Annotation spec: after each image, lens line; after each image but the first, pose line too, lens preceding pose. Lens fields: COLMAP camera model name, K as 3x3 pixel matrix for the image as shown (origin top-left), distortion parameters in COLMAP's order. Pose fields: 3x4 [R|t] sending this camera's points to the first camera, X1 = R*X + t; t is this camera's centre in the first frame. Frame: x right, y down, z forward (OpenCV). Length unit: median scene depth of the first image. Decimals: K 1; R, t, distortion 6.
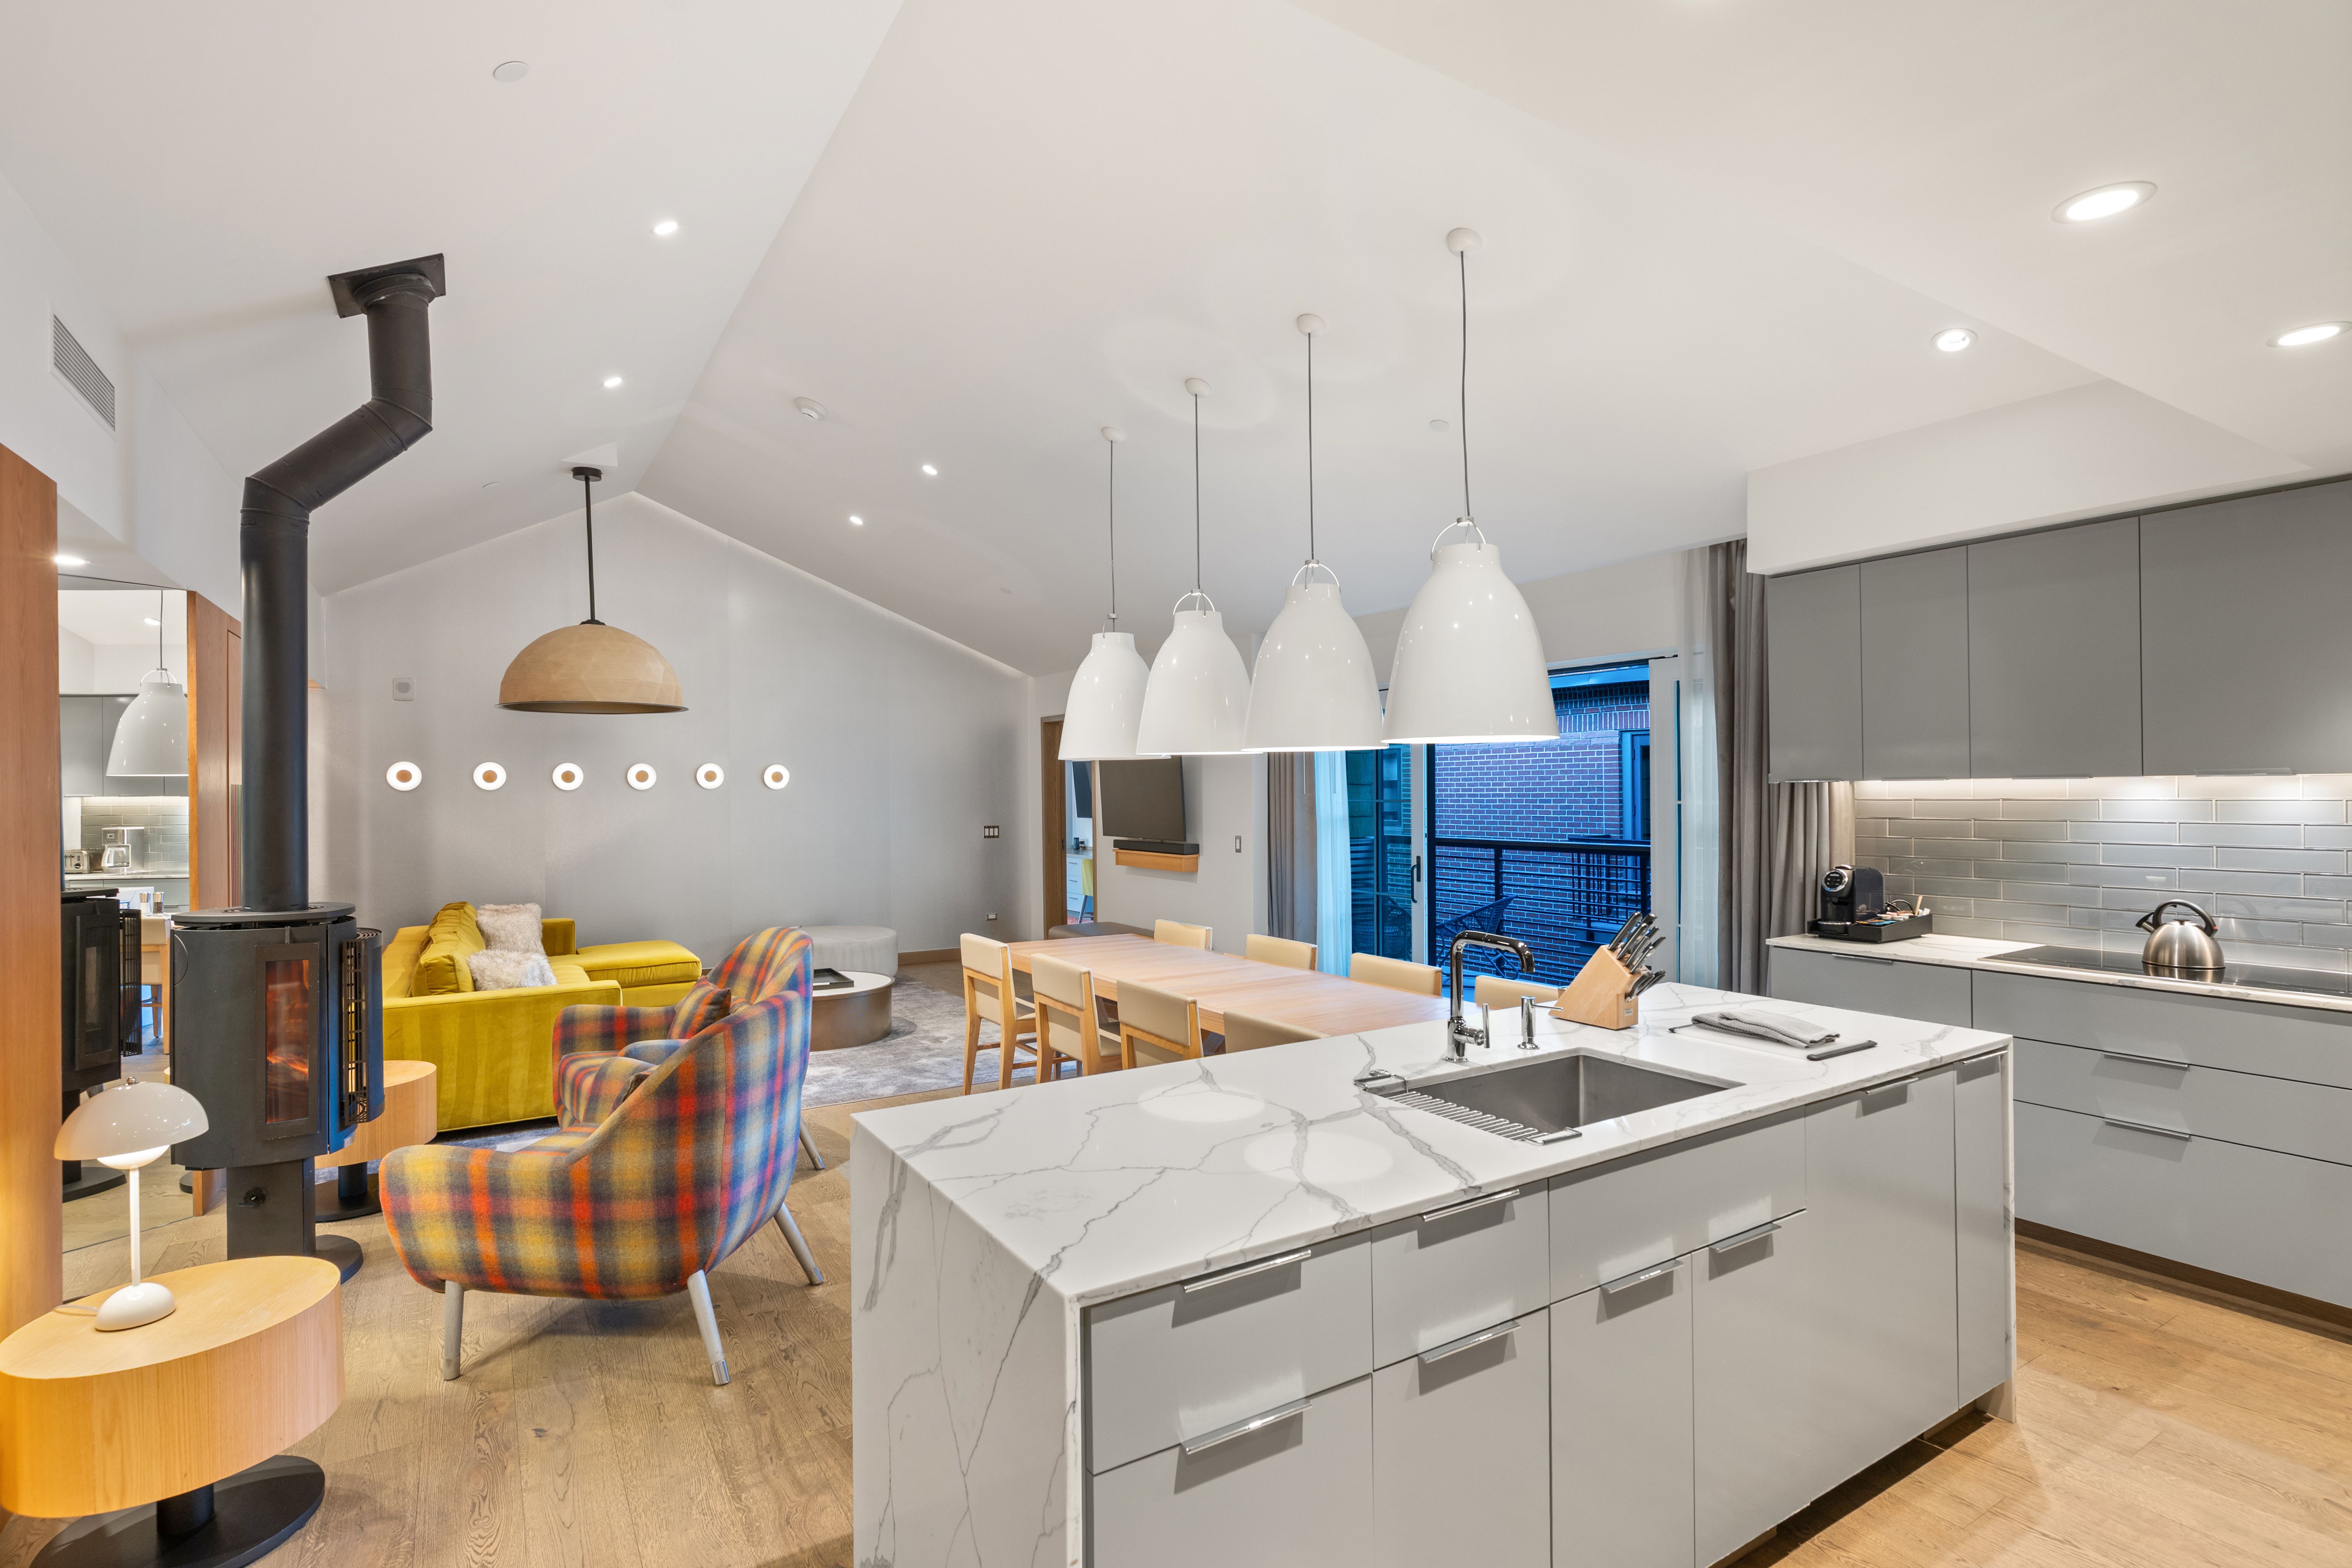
lens RADIAL K [[1130.9, 0, 1170.1], [0, 1130.9, 786.6], [0, 0, 1]] dist [-0.003204, 0.000502]
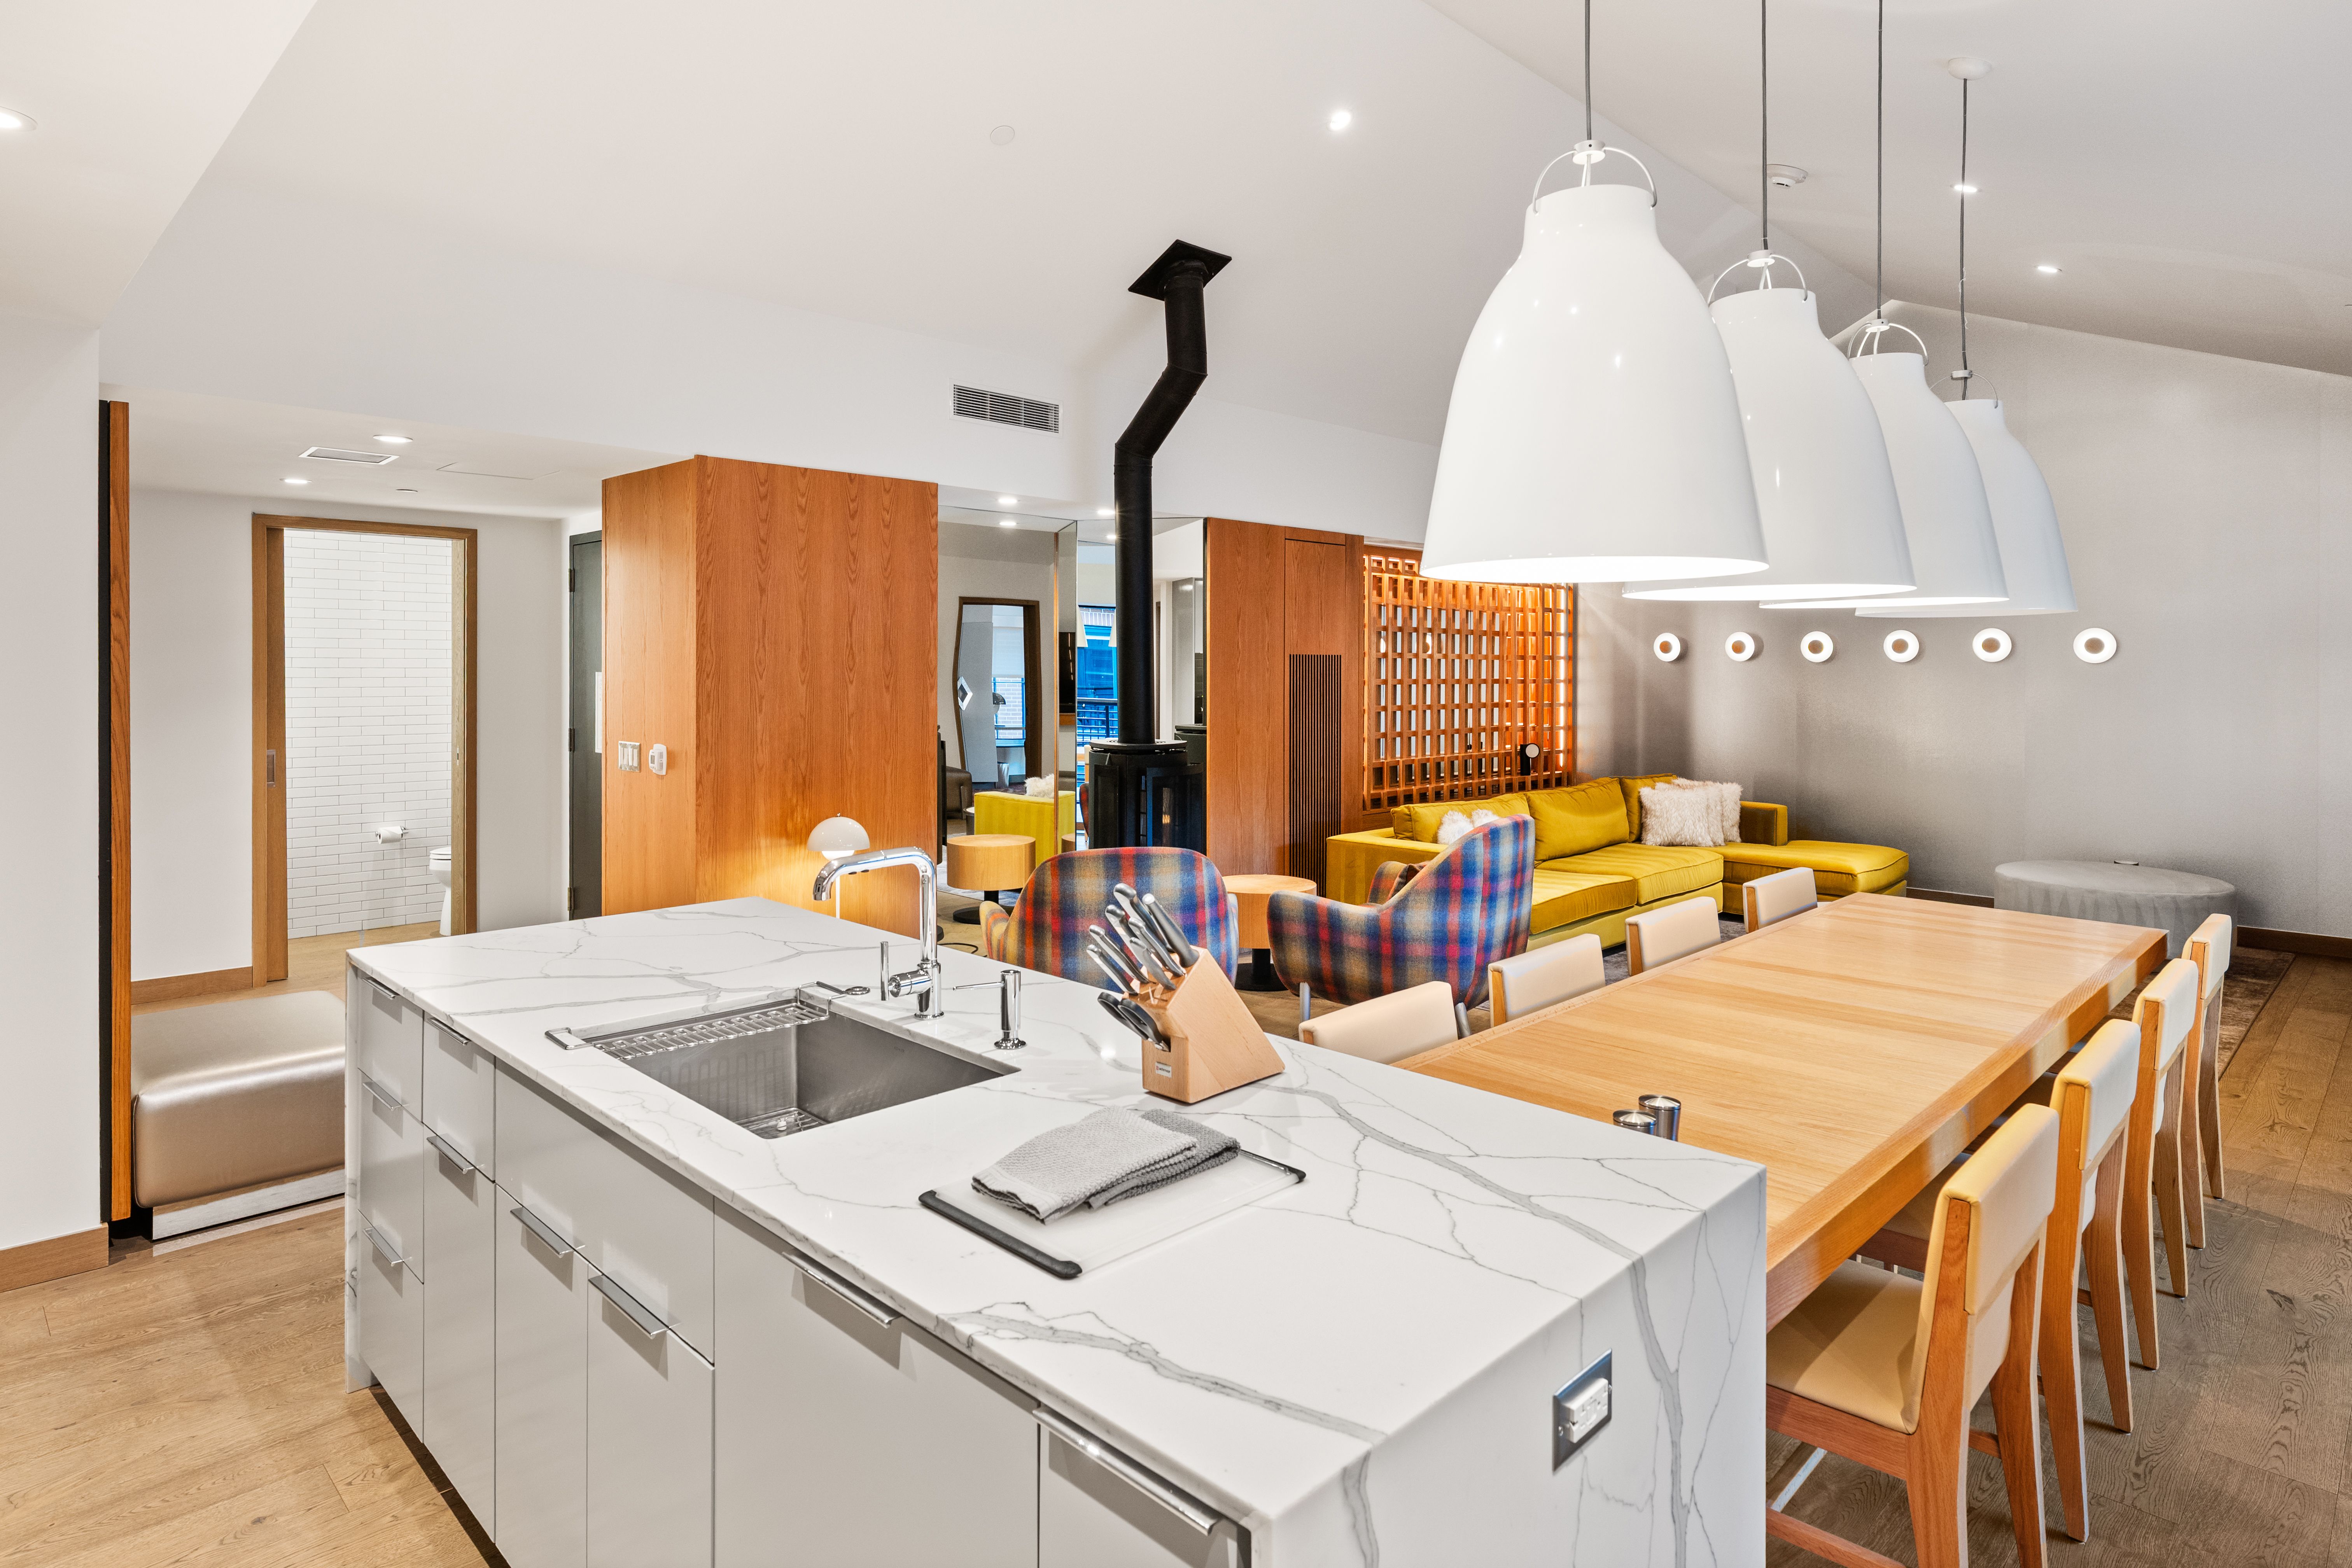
lens RADIAL K [[1290.1, 0, 1173.1], [0, 1290.1, 673.4], [0, 0, 1]] dist [0.001440, 0.000122]
pose [[0.225747, 0.015209, -0.974067, 0.654559], [-0.003951, 0.999884, 0.014697, -0.001977], [0.974178, 0.000531, 0.225781, 0.554797]]
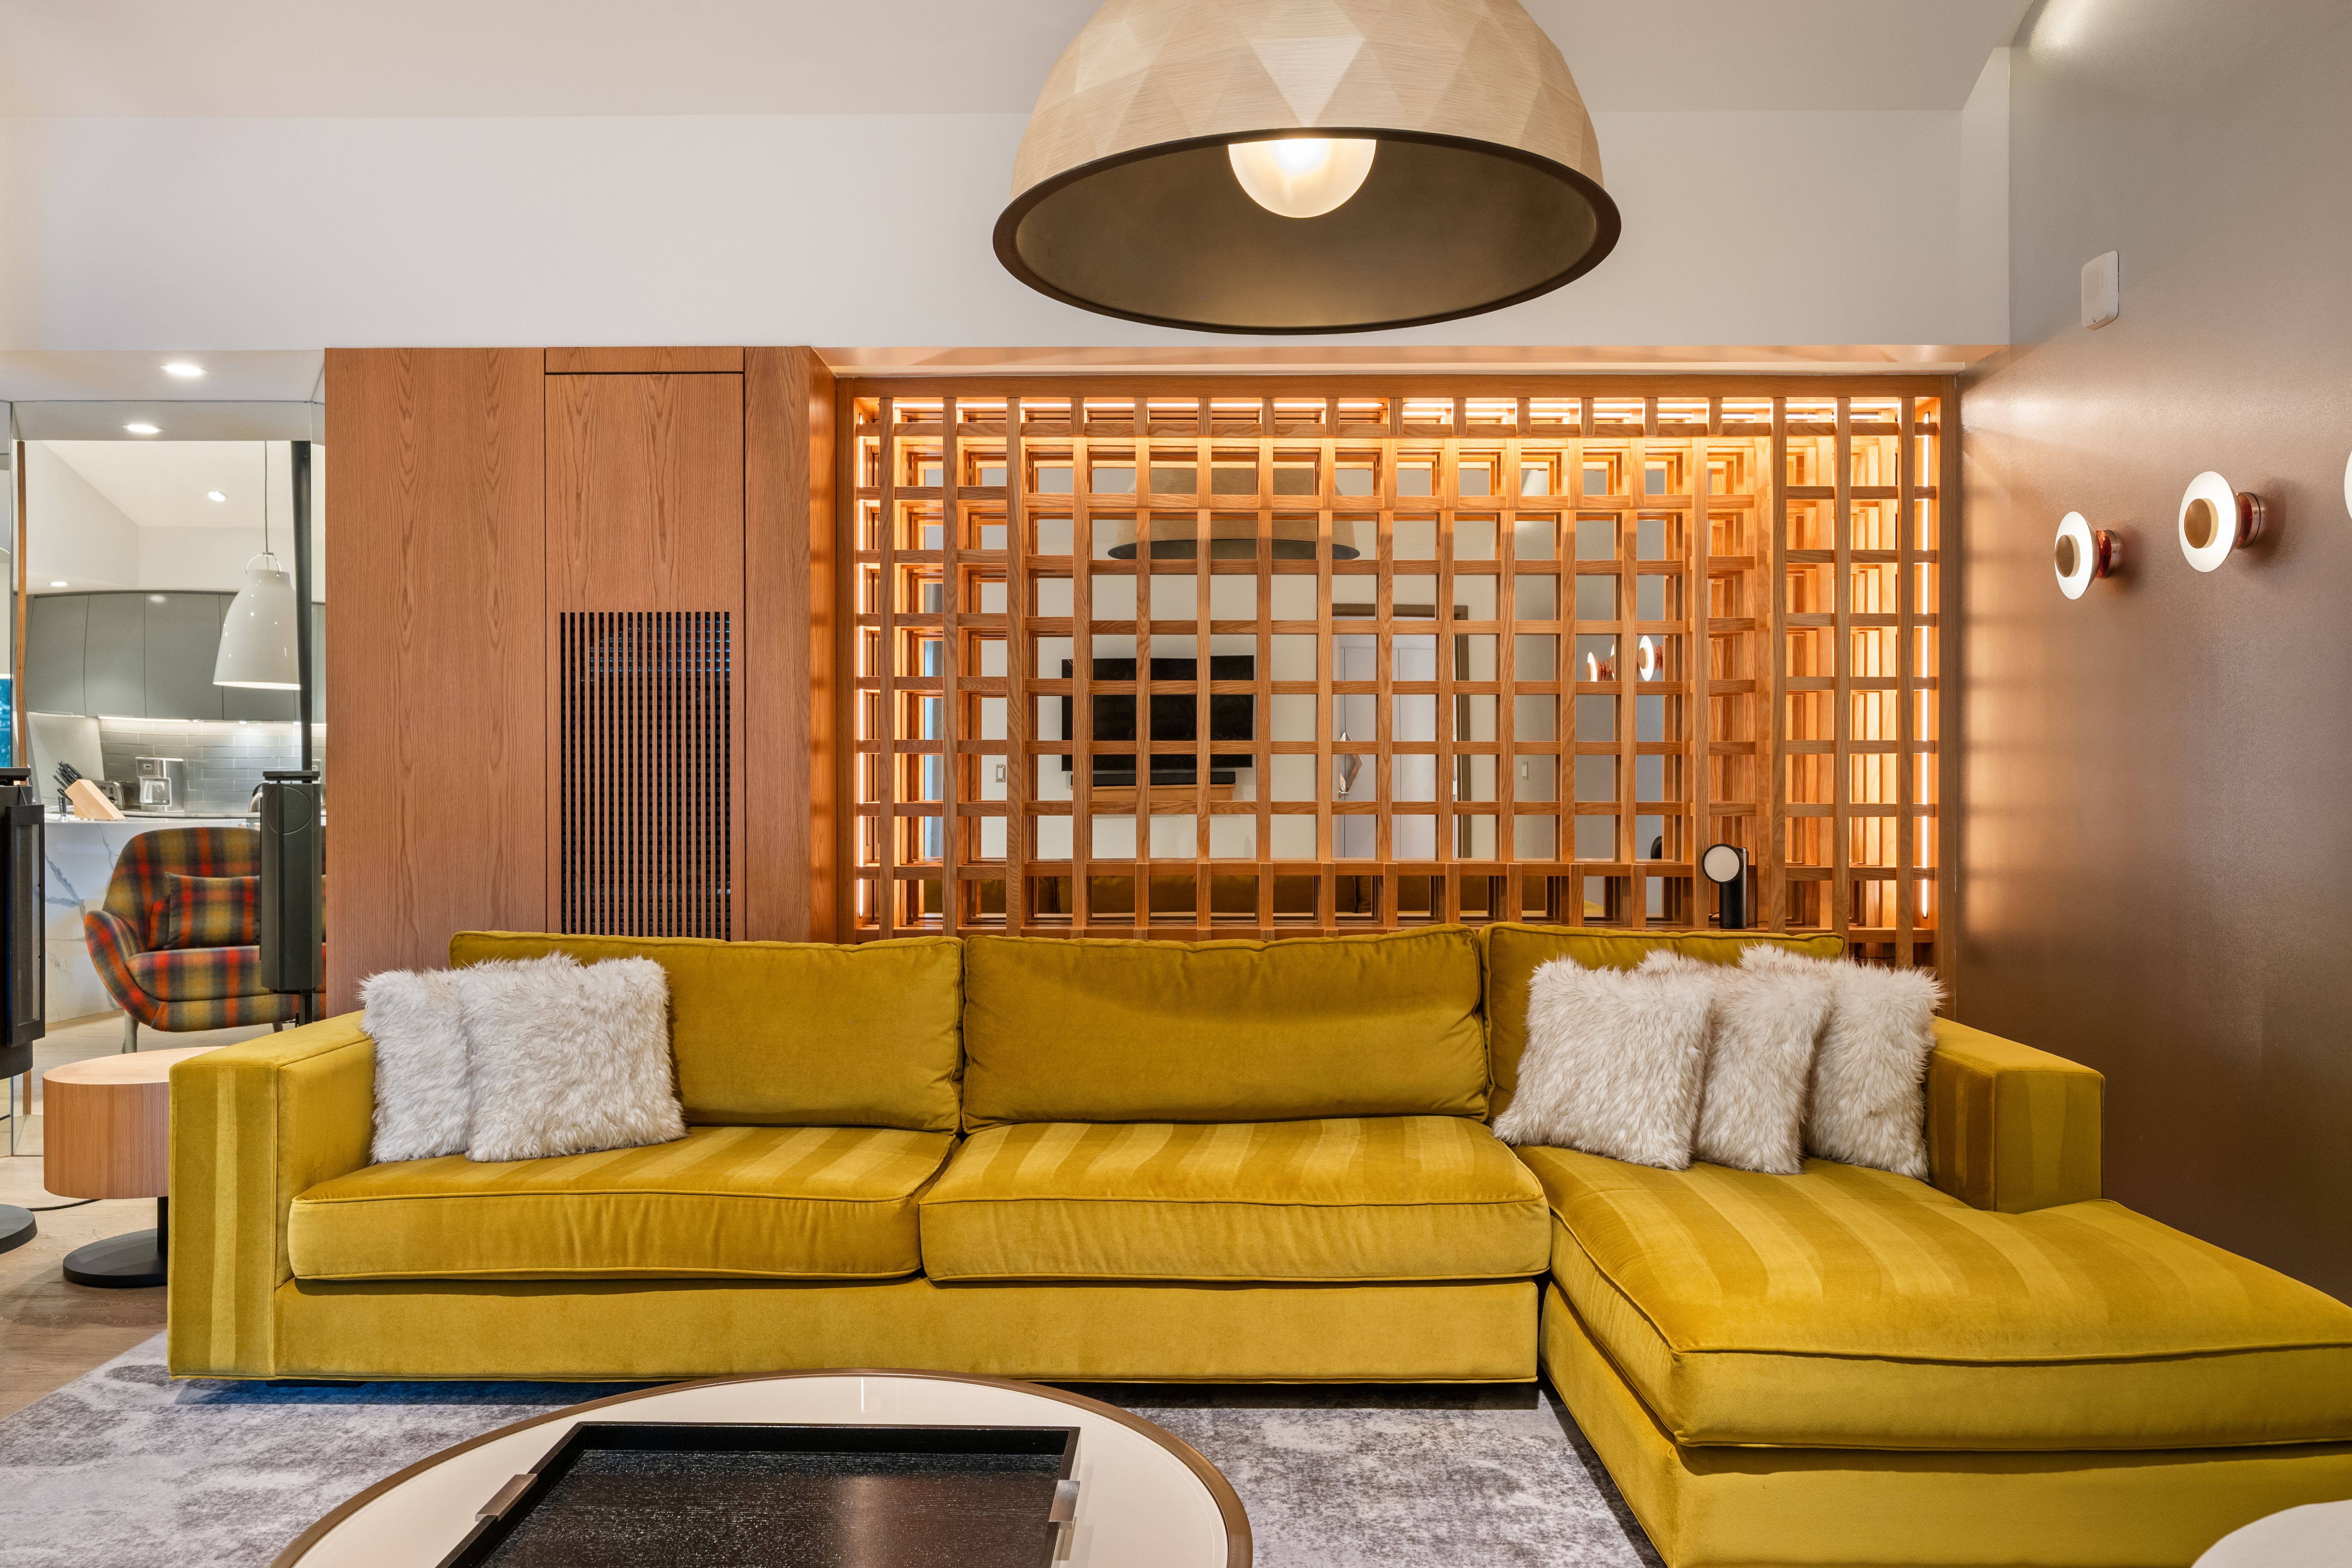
lens RADIAL K [[1676.6, 0, 1171.8], [0, 1676.6, 794.4], [0, 0, 1]] dist [-0.002061, 0.005250]
pose [[-0.531513, 0.015764, -0.846903, -0.221776], [0.006911, 0.999874, 0.014274, 0.094159], [0.847022, 0.001734, -0.531555, 1.904066]]
